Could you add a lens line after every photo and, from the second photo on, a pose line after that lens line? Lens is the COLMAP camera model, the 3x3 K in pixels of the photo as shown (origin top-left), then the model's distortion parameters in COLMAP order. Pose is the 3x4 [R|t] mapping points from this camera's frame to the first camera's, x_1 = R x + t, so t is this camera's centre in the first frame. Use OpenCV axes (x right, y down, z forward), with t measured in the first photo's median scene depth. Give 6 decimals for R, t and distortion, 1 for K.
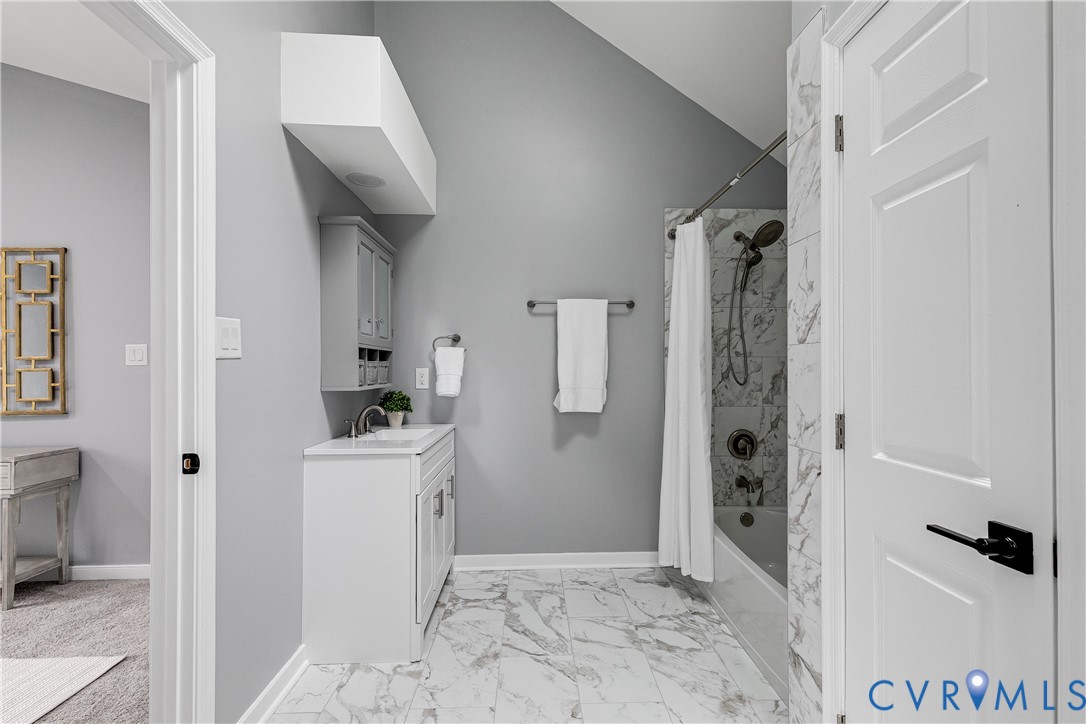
lens RADIAL K [[495.3, 0, 565.7], [0, 495.3, 361.2], [0, 0, 1]] dist [-0.003063, 0.002038]
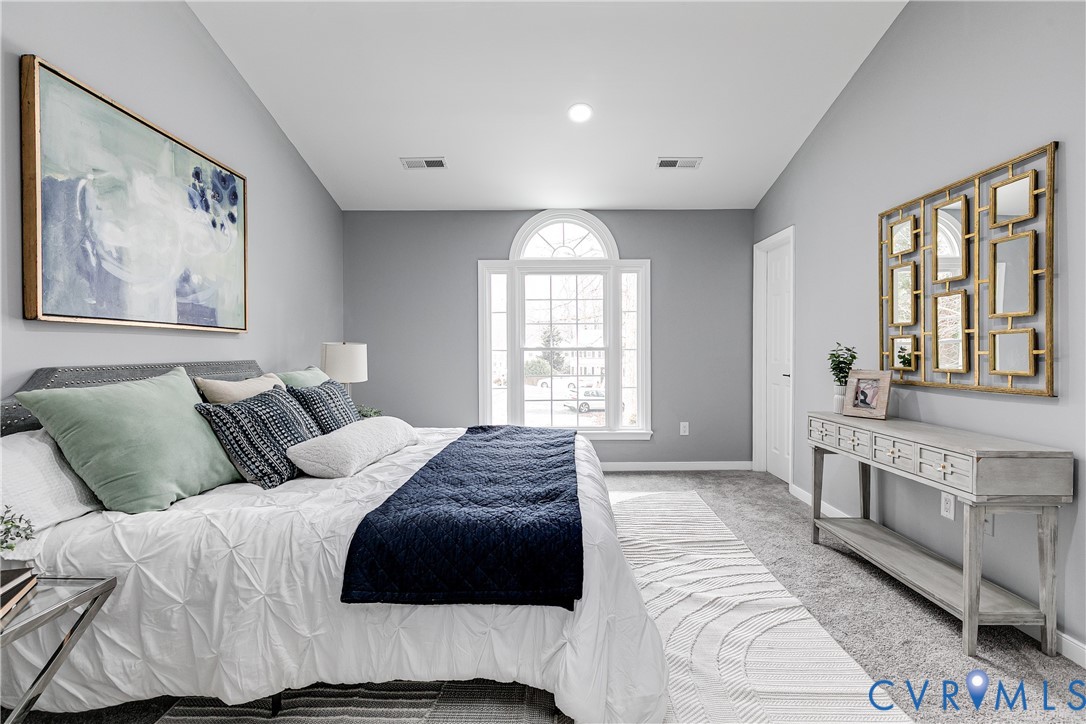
lens RADIAL K [[495.3, 0, 547.6], [0, 495.3, 356.4], [0, 0, 1]] dist [-0.003063, 0.002038]
pose [[-0.047773, 0.019918, -0.998660, -0.327148], [0.011667, 0.999744, 0.019381, 0.032323], [0.998790, -0.010726, -0.047993, 0.364619]]
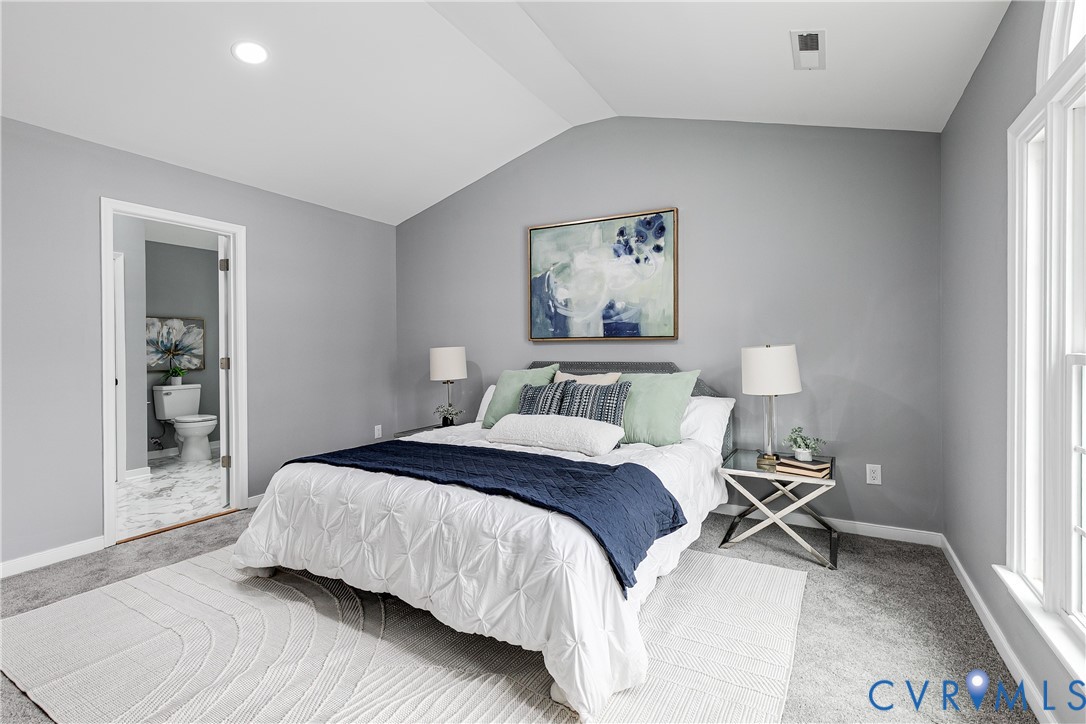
lens RADIAL K [[495.3, 0, 545.1], [0, 495.3, 358.7], [0, 0, 1]] dist [-0.003063, 0.002038]
pose [[-0.848481, 0.001348, 0.529225, -1.786416], [0.003224, 0.999991, 0.002621, 0.040167], [-0.529217, 0.003930, -0.848478, 0.928348]]
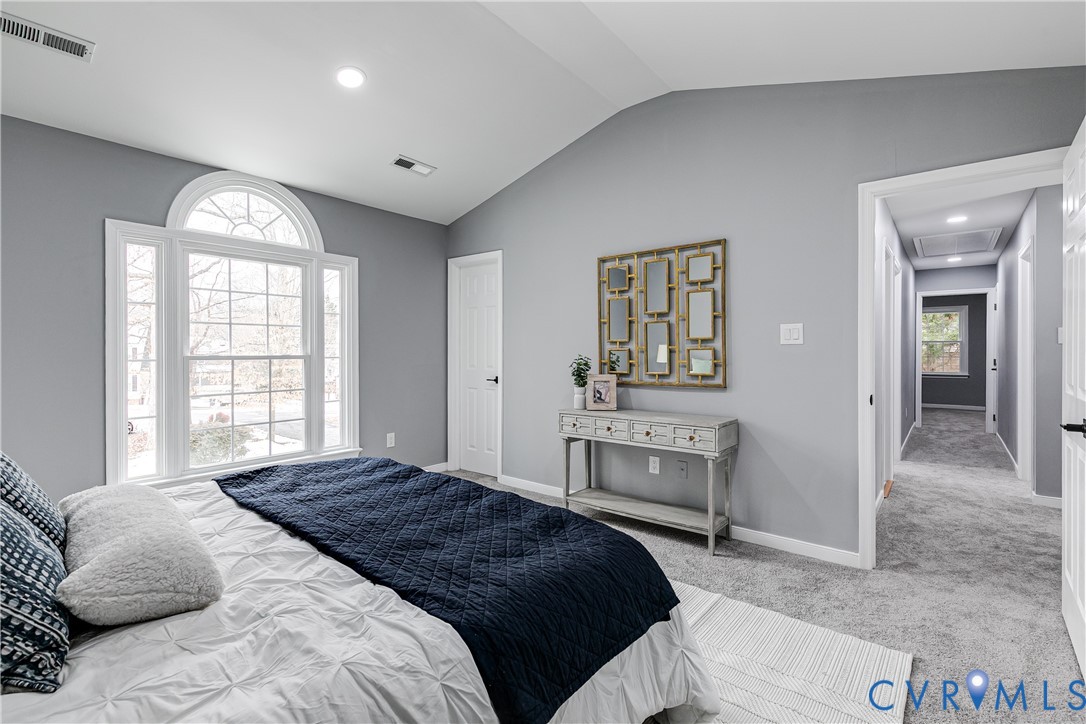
lens RADIAL K [[495.3, 0, 550.7], [0, 495.3, 349.8], [0, 0, 1]] dist [-0.003063, 0.002038]
pose [[0.746985, 0.004125, -0.664828, -0.566249], [0.000290, 0.999979, 0.006531, 0.013275], [0.664841, -0.005071, 0.746968, -0.095238]]
